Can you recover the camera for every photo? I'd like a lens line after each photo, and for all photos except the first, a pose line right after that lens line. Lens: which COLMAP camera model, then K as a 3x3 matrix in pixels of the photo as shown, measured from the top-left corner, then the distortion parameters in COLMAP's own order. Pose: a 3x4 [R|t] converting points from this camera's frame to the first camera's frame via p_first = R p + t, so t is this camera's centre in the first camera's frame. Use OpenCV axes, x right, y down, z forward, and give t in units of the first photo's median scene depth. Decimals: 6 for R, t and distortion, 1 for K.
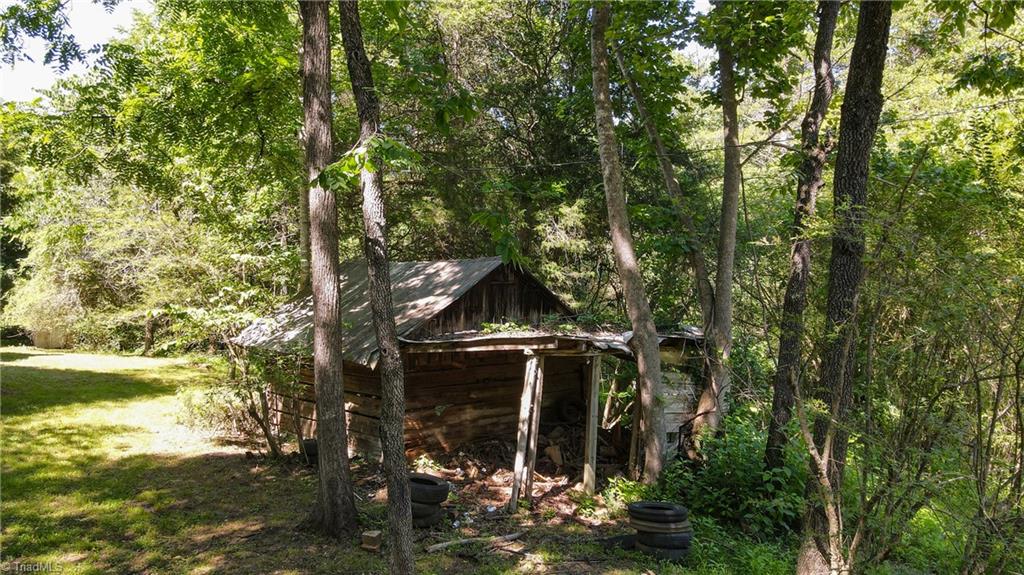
lens RADIAL K [[758.8, 0, 512.9], [0, 758.8, 289.1], [0, 0, 1]] dist [0.021377, 0.011042]
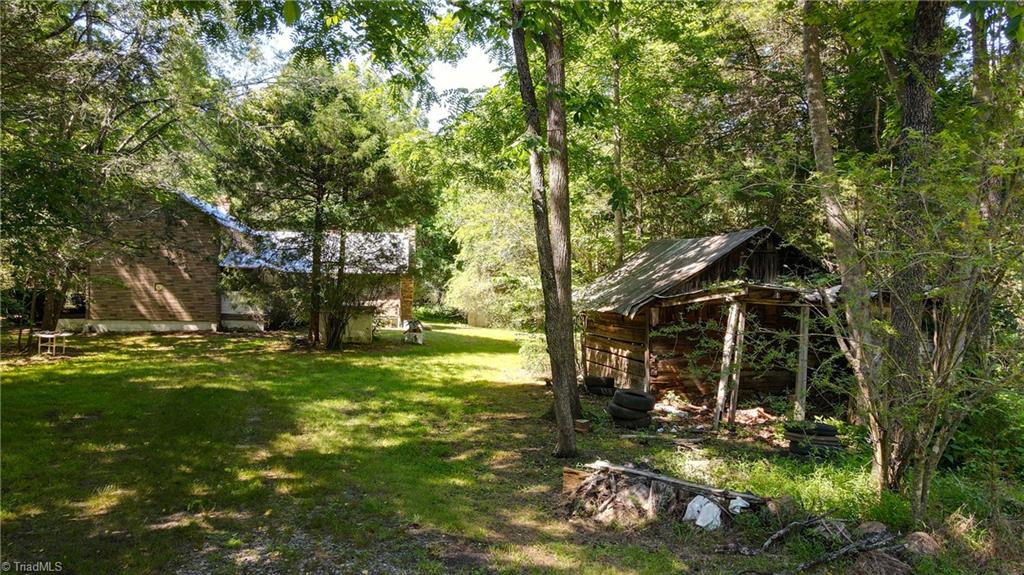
lens RADIAL K [[758.8, 0, 511.9], [0, 758.8, 286.2], [0, 0, 1]] dist [0.021377, 0.011042]
pose [[0.862353, 0.000150, -0.506308, 0.296272], [-0.002824, 0.999986, -0.004513, 0.061691], [0.506300, 0.005322, 0.862341, -0.188262]]
